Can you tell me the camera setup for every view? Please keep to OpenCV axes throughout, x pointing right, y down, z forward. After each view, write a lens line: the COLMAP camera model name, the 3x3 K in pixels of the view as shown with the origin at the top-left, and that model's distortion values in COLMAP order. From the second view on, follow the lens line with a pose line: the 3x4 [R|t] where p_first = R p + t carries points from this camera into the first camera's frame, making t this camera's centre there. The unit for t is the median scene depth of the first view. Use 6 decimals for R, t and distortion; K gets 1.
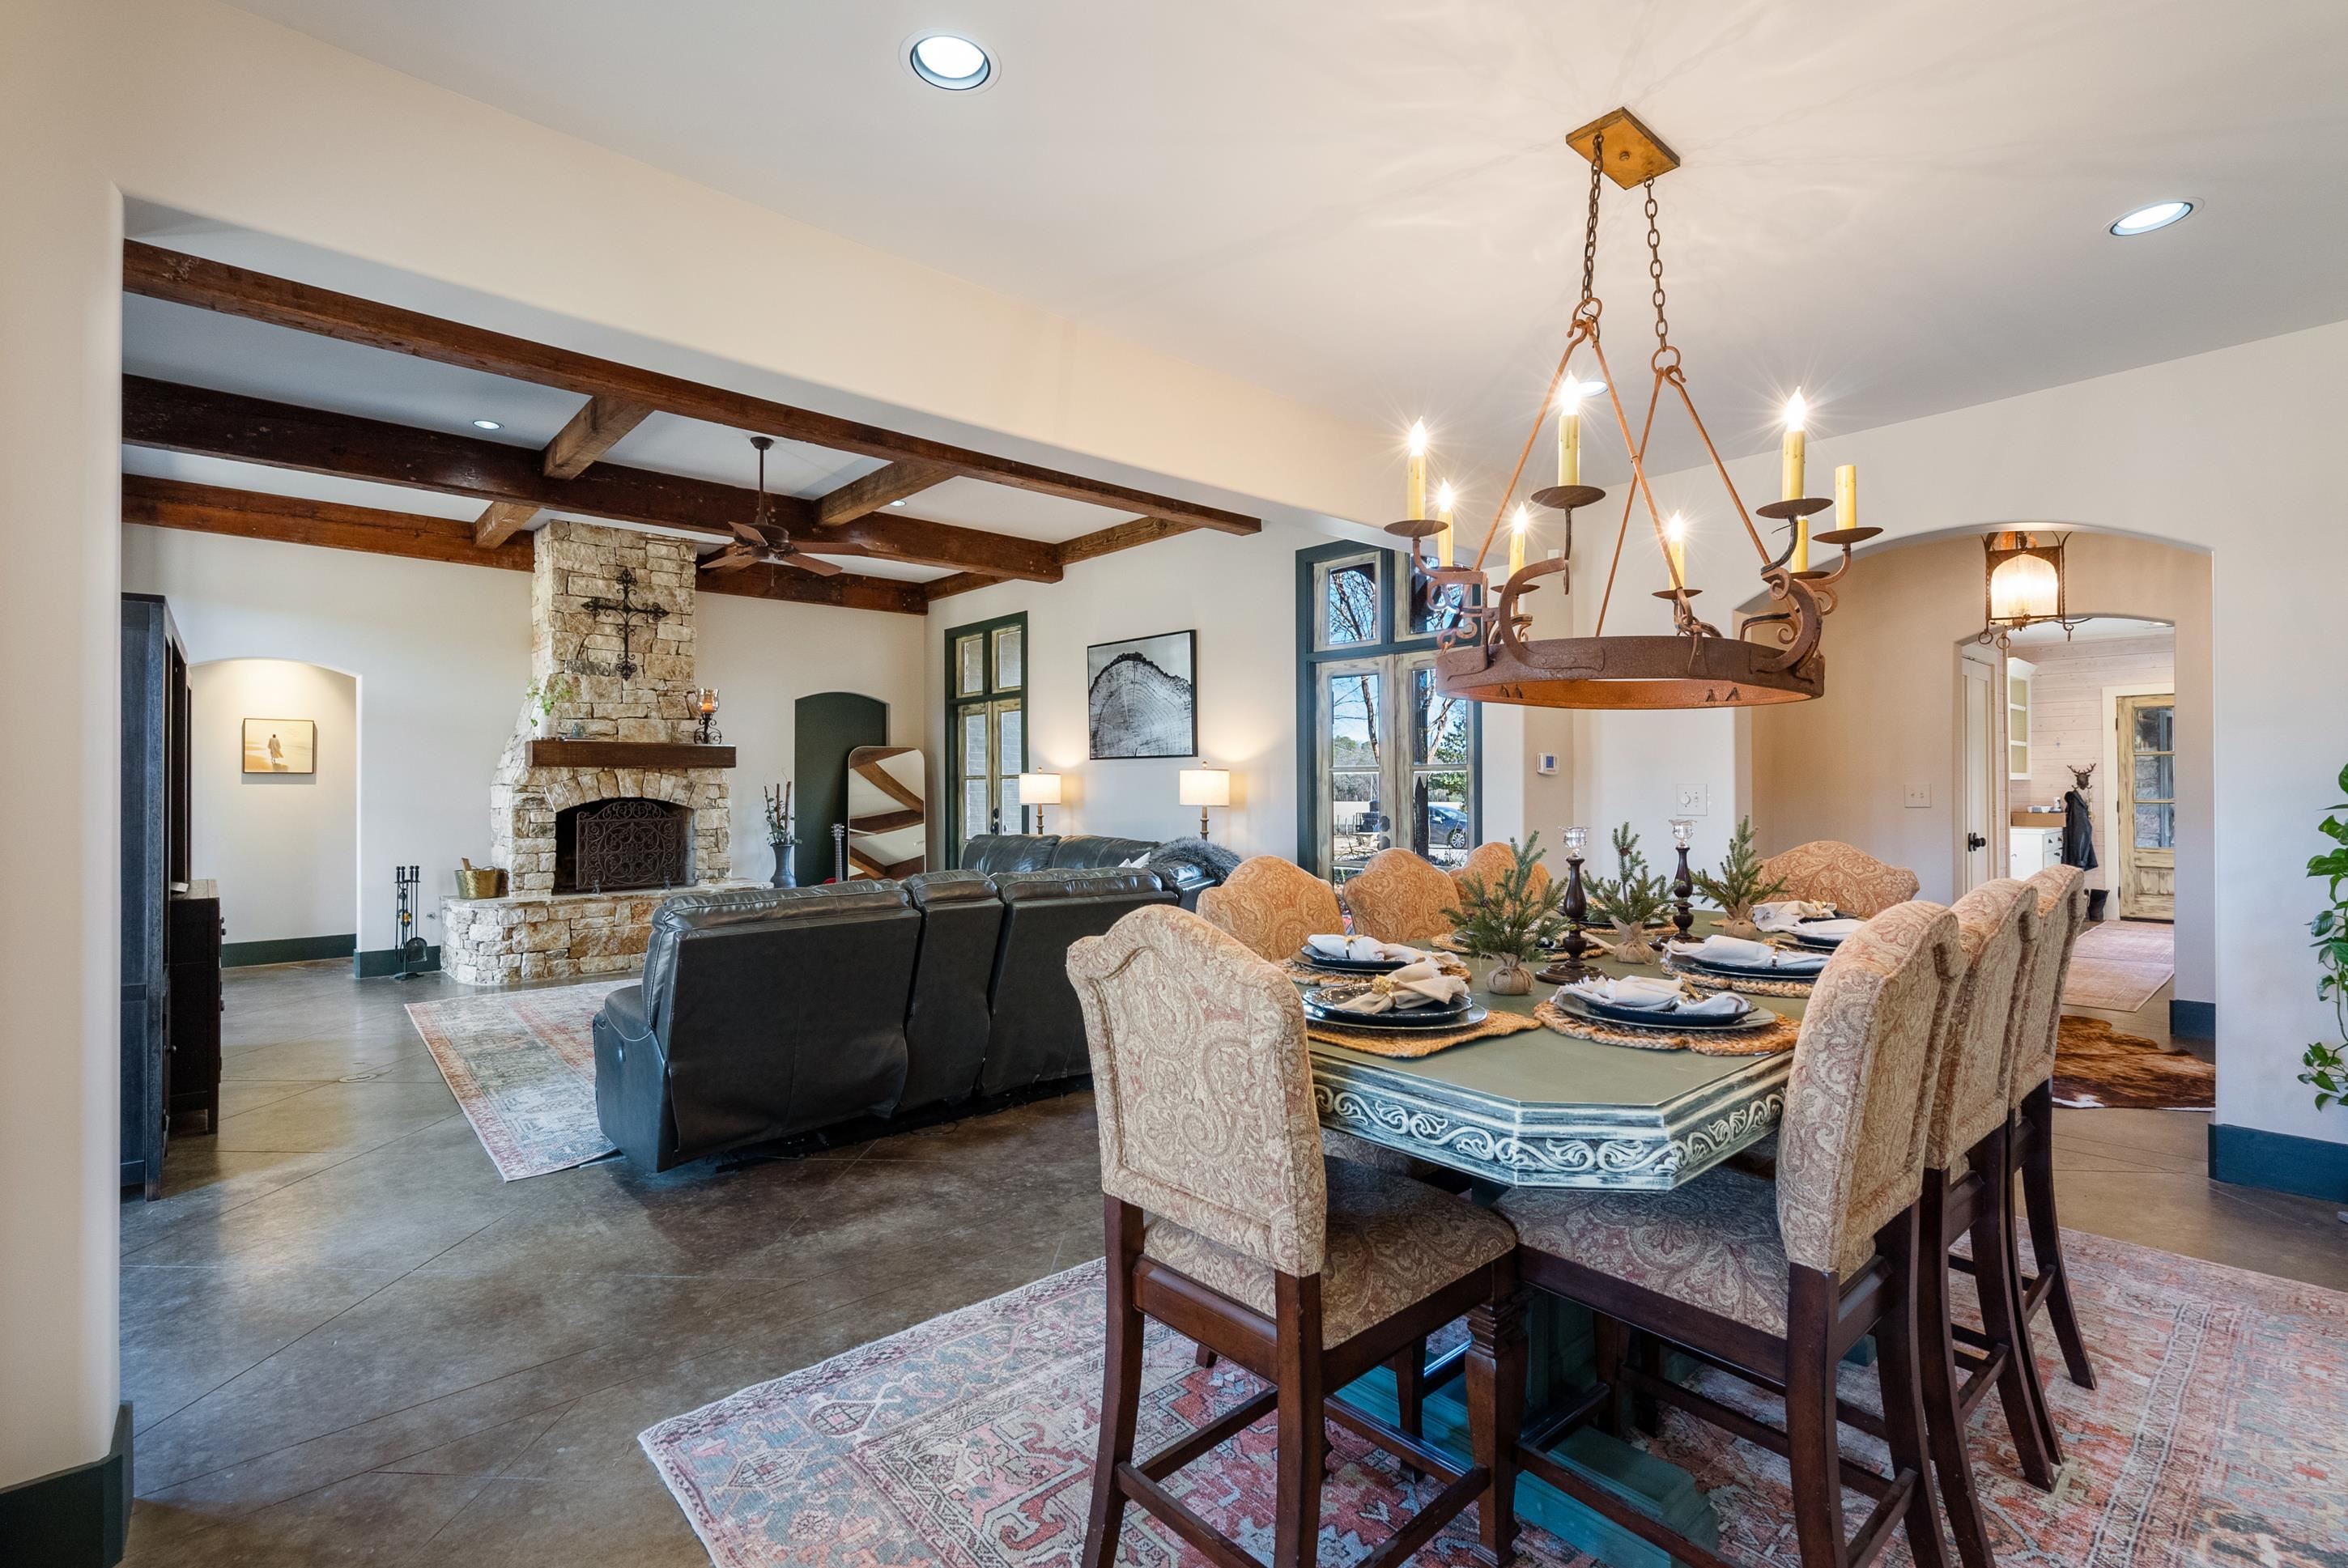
lens RADIAL K [[1064.7, 0, 1165.3], [0, 1064.7, 775.0], [0, 0, 1]] dist [0.000633, 0.000763]
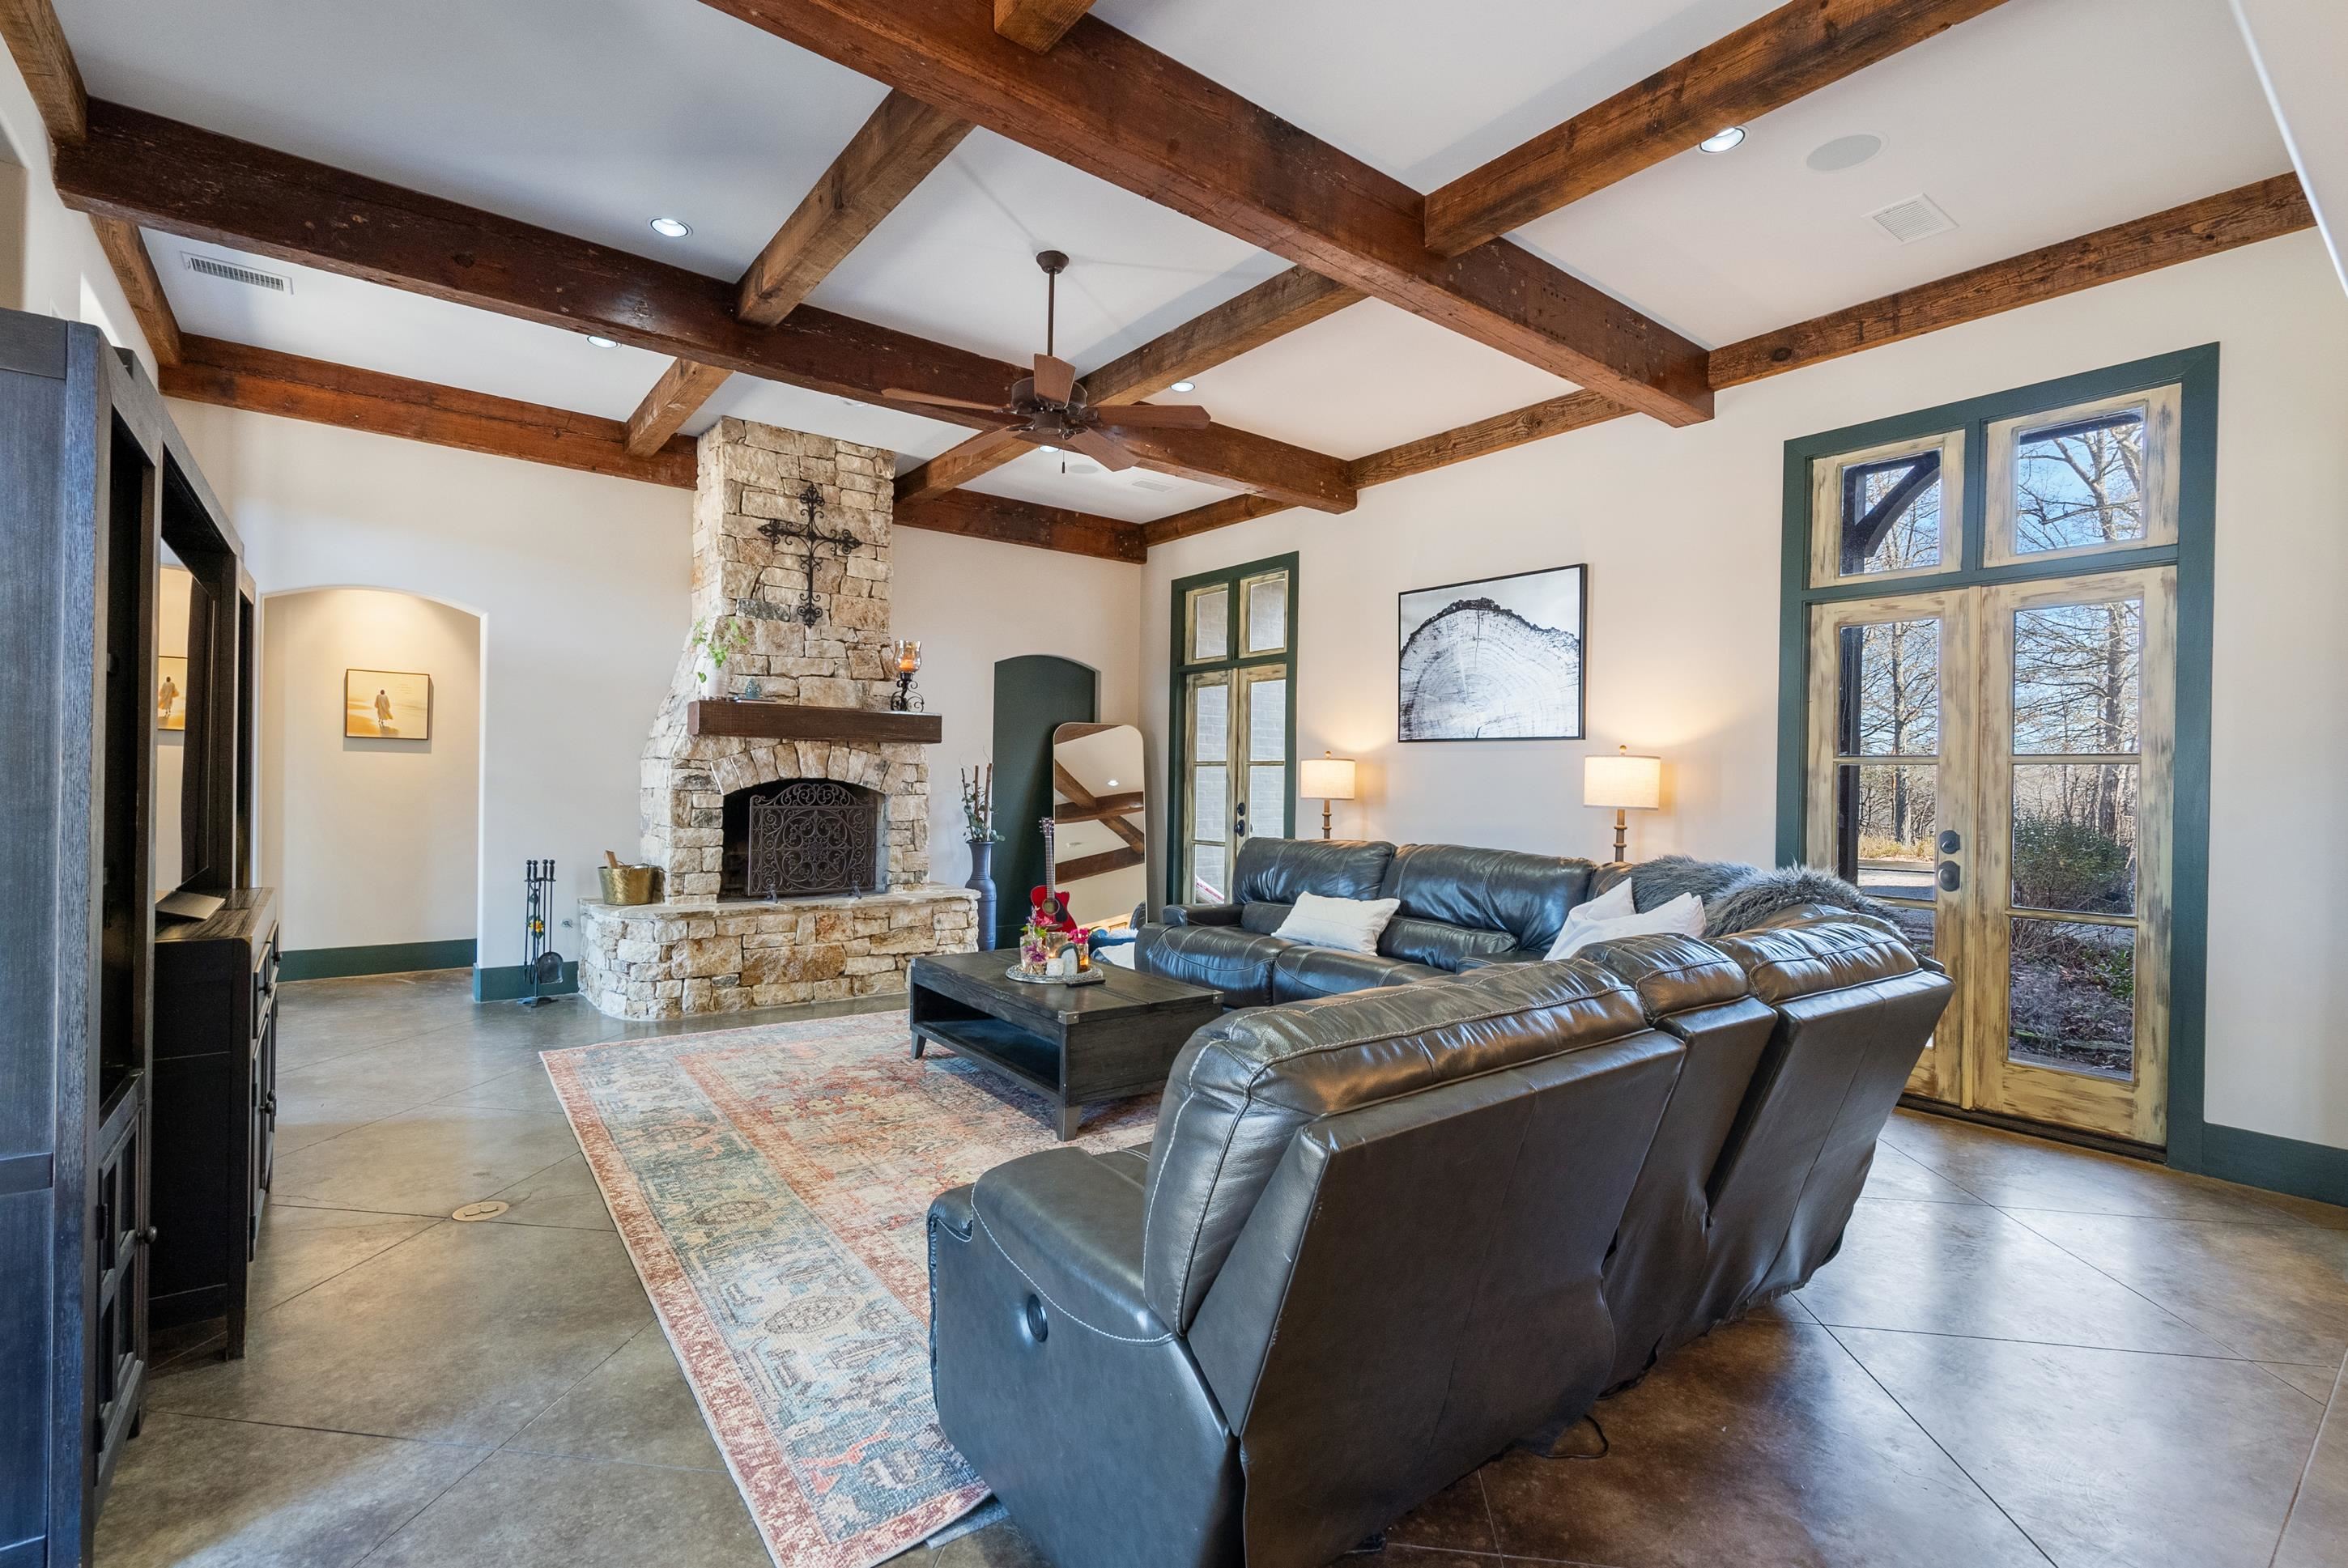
lens RADIAL K [[1063.4, 0, 1174.0], [0, 1063.4, 784.0], [0, 0, 1]] dist [-0.008607, 0.006262]
pose [[0.997576, 0.022808, -0.065744, -0.192673], [-0.021906, 0.999656, 0.014410, 0.008504], [0.066050, -0.012935, 0.997732, 0.248798]]
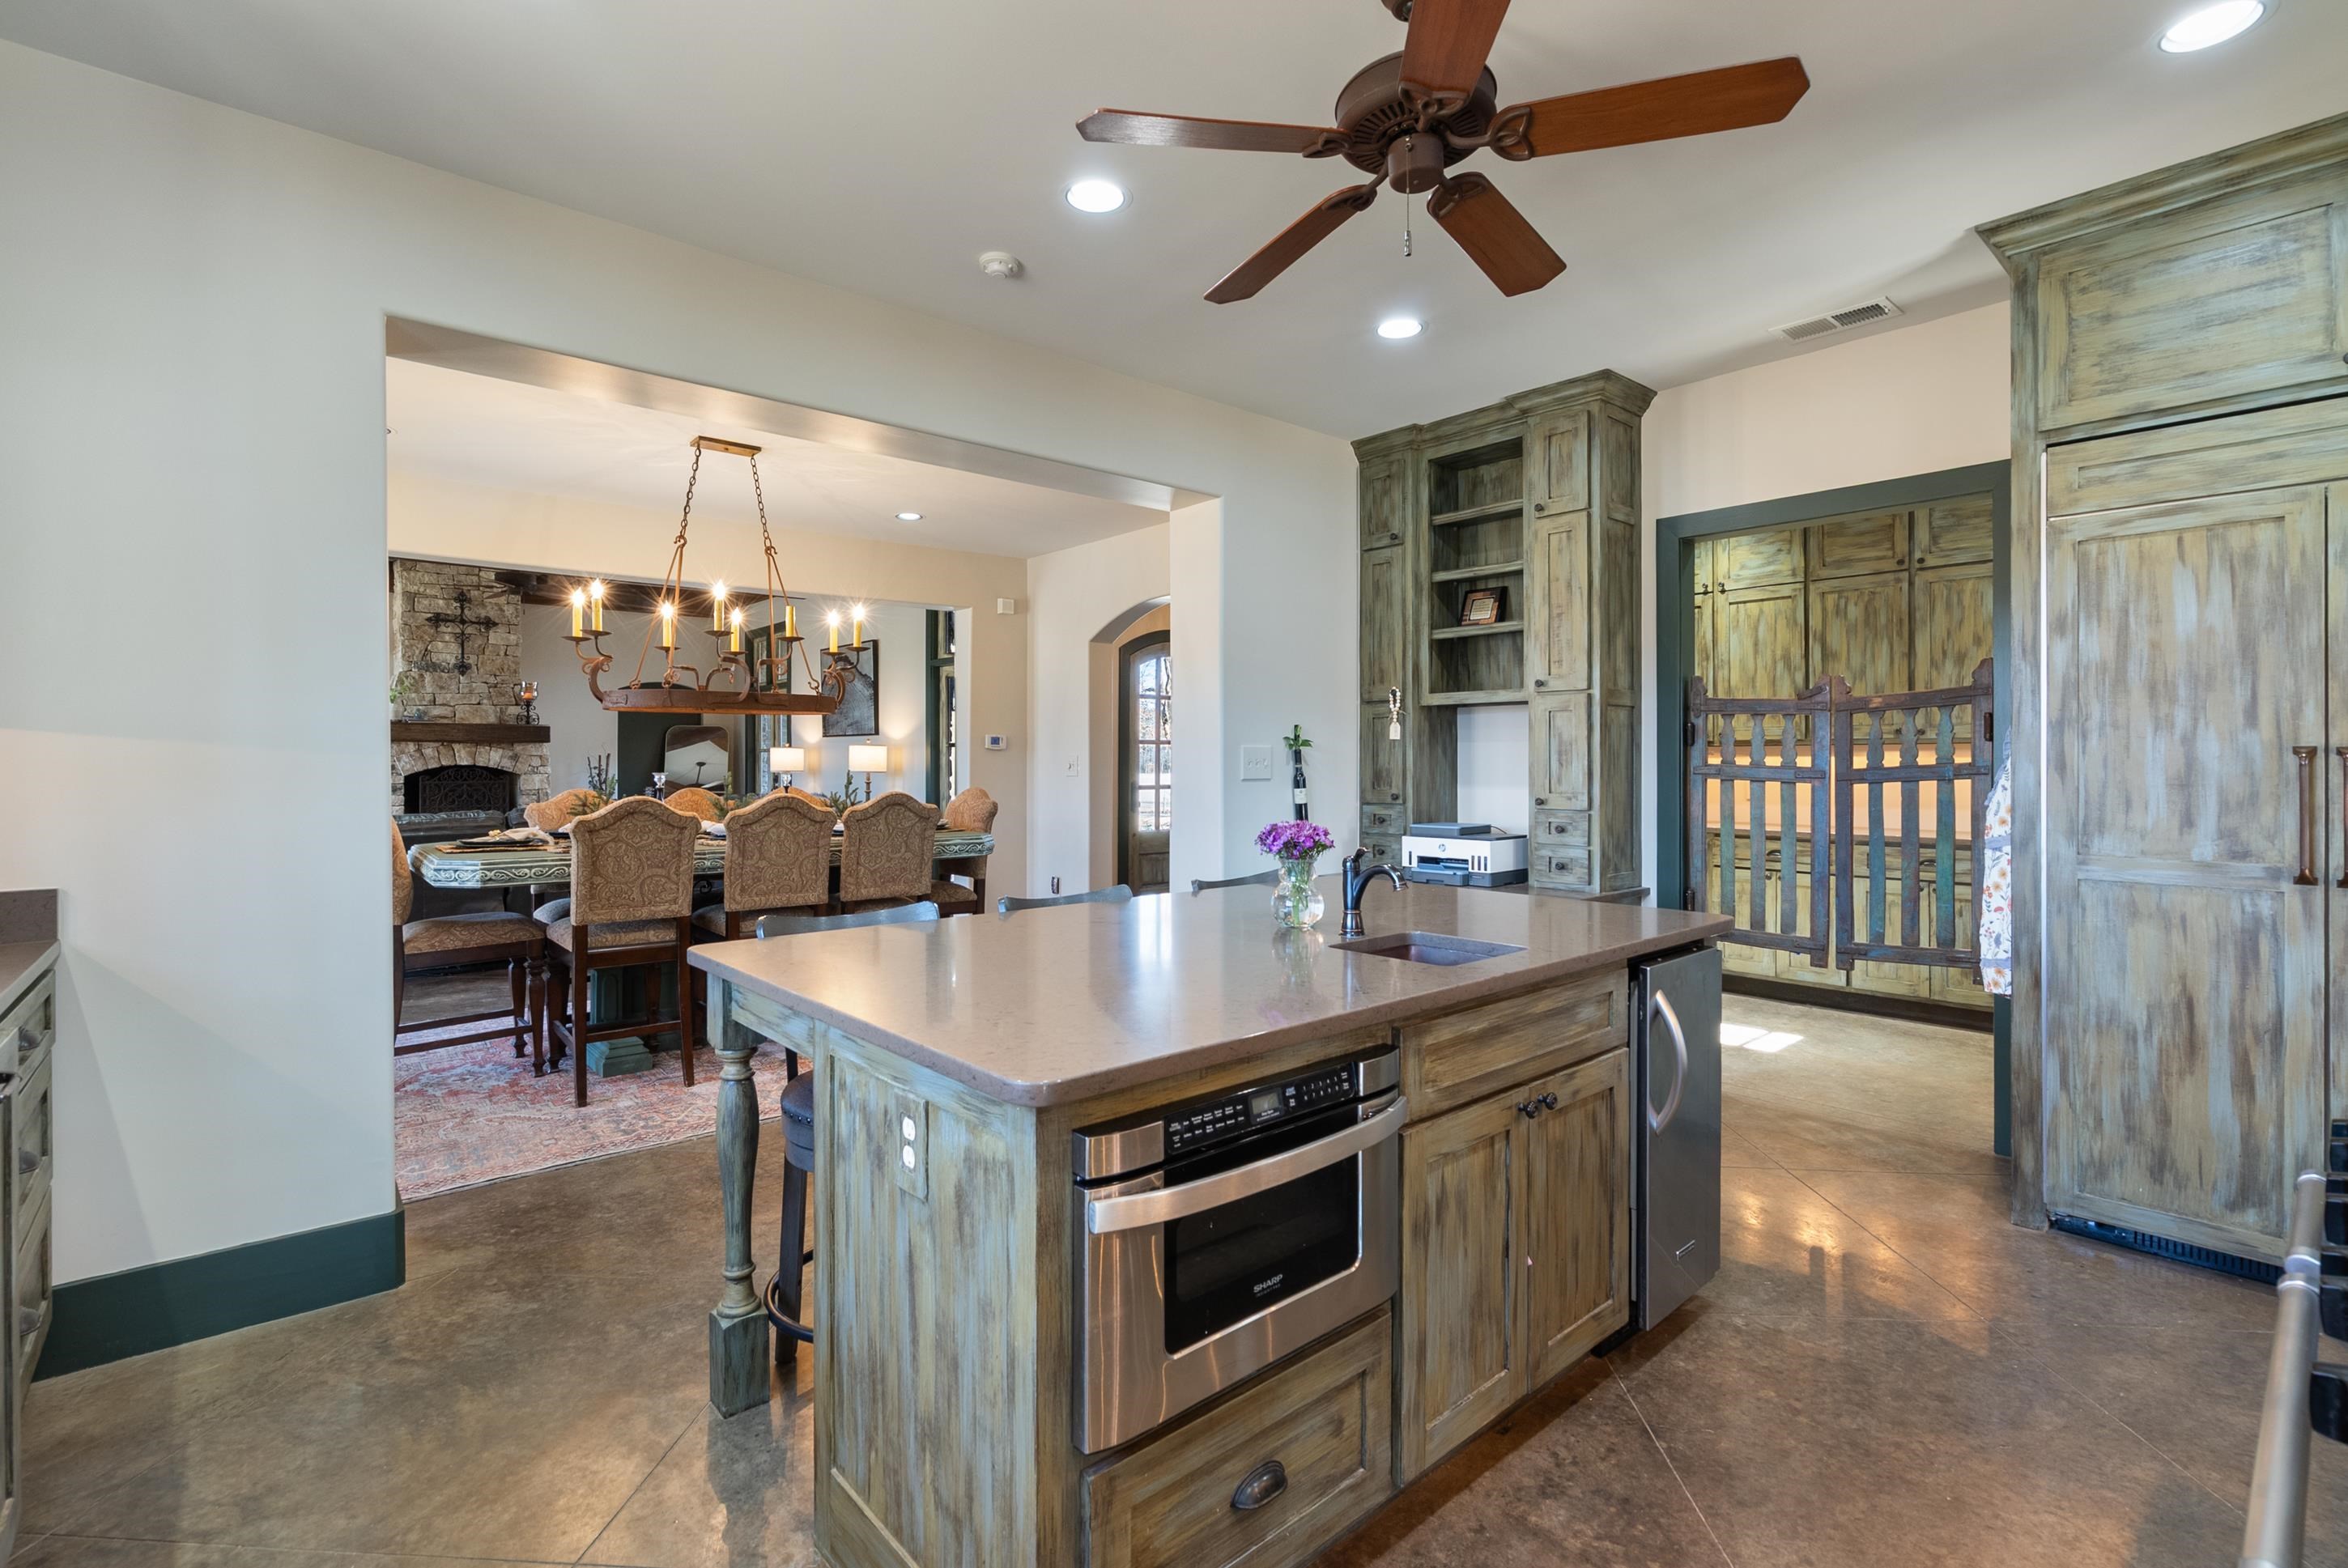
lens RADIAL K [[1063.7, 0, 1167.5], [0, 1063.7, 761.3], [0, 0, 1]] dist [-0.002306, -0.000235]
pose [[0.999934, 0.002234, -0.011292, 0.388929], [-0.002098, 0.999926, 0.011984, -0.001314], [0.011318, -0.011959, 0.999864, -0.309530]]
